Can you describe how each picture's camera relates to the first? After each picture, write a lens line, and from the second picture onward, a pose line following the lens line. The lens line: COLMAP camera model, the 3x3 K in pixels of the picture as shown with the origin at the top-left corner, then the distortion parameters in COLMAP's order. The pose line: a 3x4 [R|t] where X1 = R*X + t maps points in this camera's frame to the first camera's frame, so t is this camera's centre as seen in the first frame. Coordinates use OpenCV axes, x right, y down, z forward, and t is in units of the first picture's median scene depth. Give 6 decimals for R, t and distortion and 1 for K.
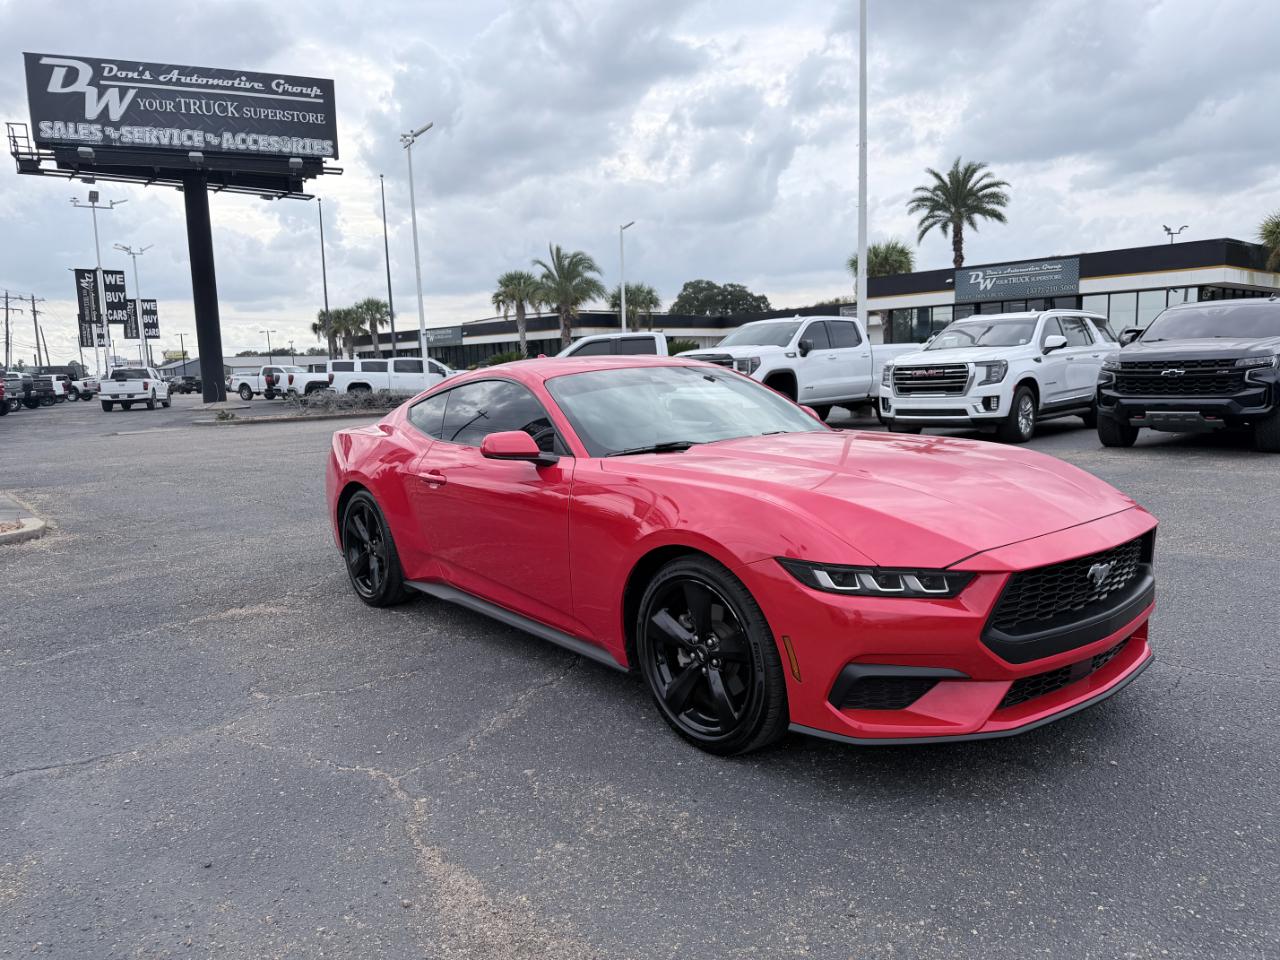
lens RADIAL K [[939.7, 0, 643.7], [0, 939.7, 469.4], [0, 0, 1]] dist [0.013093, -0.024648]
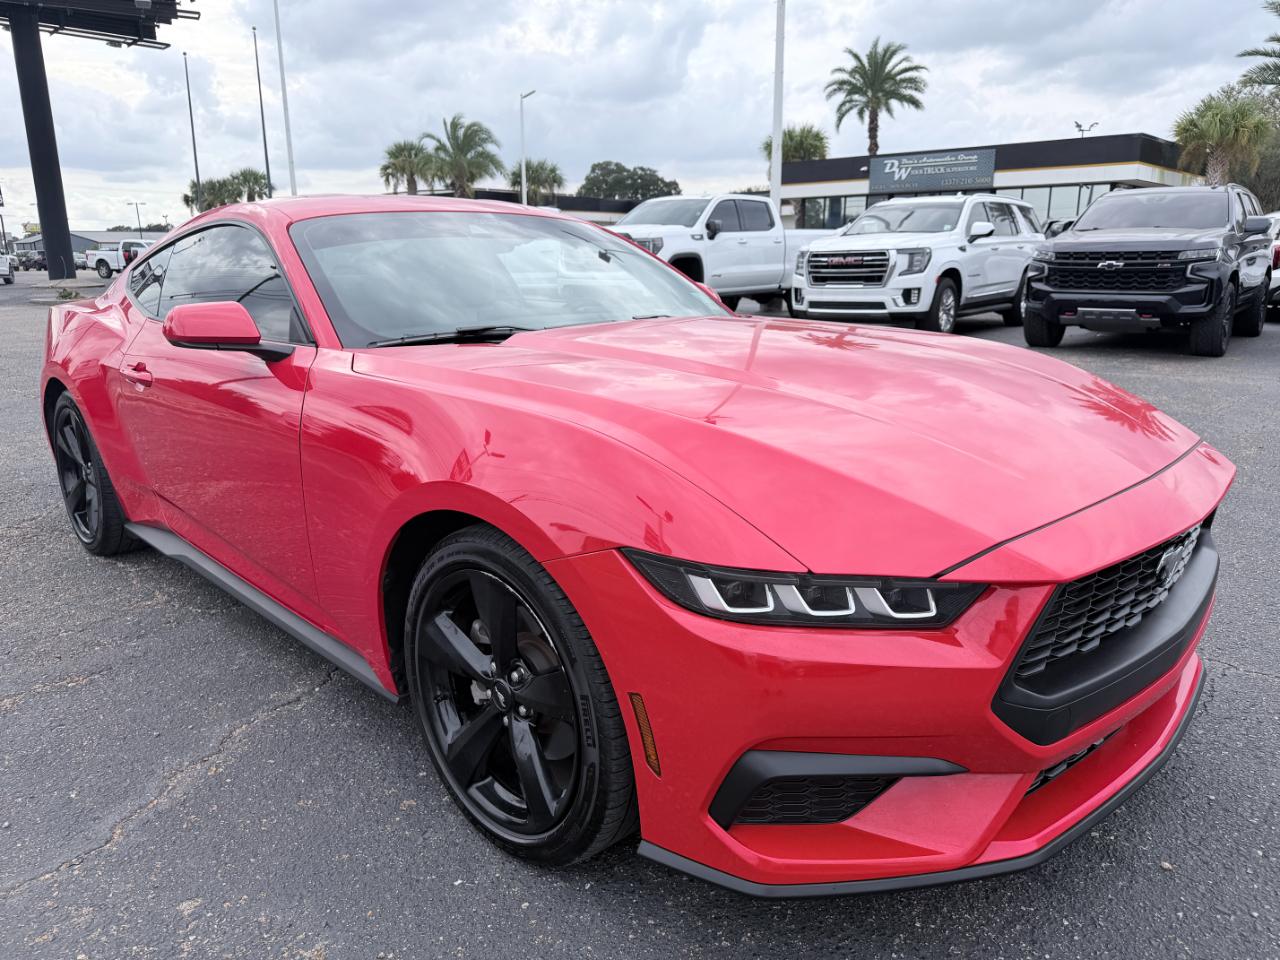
lens RADIAL K [[939.7, 0, 666.2], [0, 939.7, 462.9], [0, 0, 1]] dist [0.013093, -0.024648]
pose [[0.992636, 0.002325, 0.121112, 0.010812], [-0.015163, 0.994337, 0.105189, -0.000780], [-0.120182, -0.106251, 0.987050, 0.052426]]
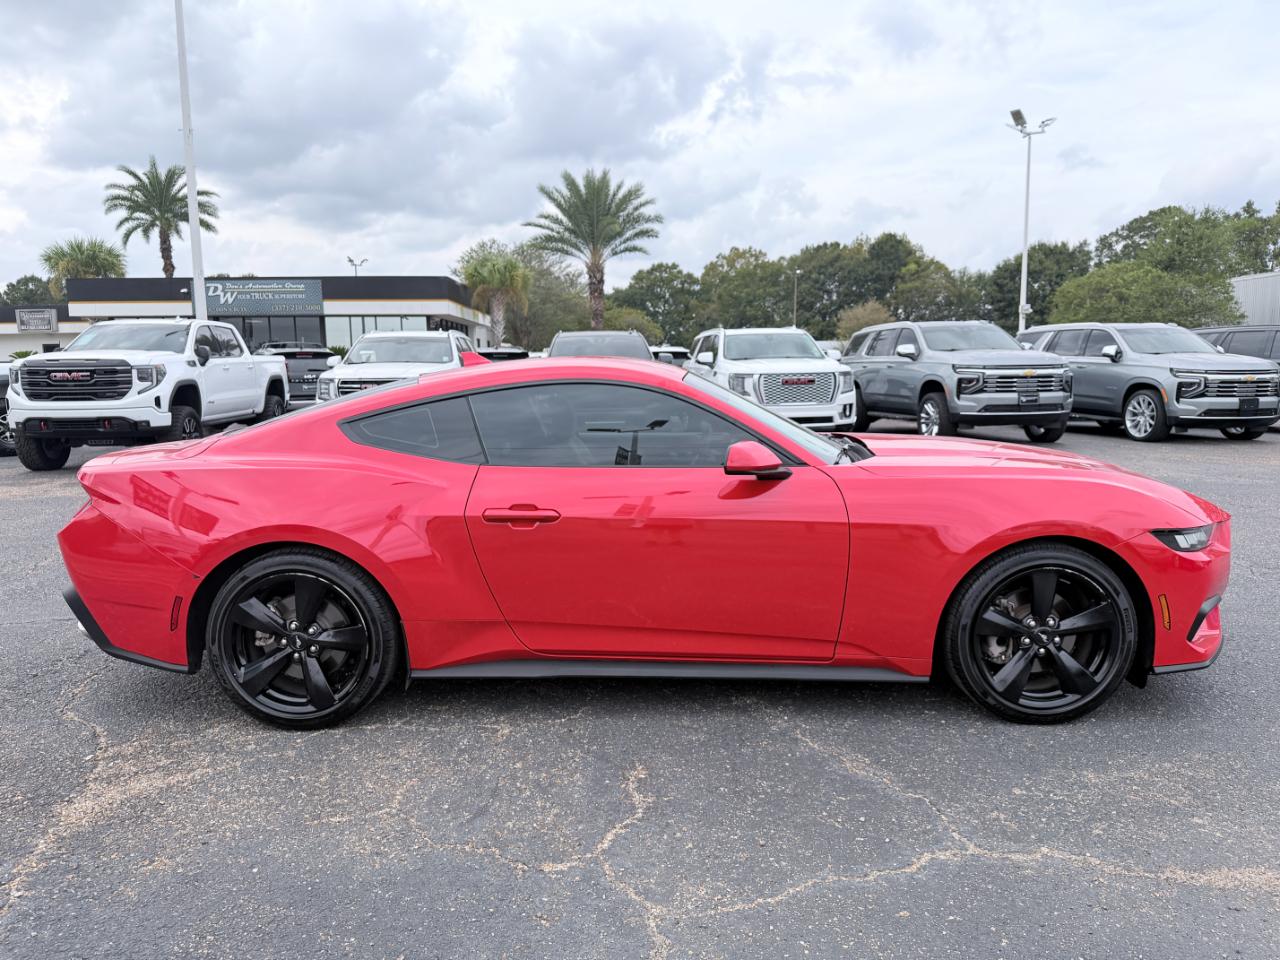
lens RADIAL K [[939.7, 0, 618.0], [0, 939.7, 474.9], [0, 0, 1]] dist [0.013093, -0.024648]
pose [[0.633987, -0.063114, 0.770764, -0.144329], [0.073482, 0.997071, 0.021204, -0.006887], [-0.769845, 0.043194, 0.636768, 0.089824]]
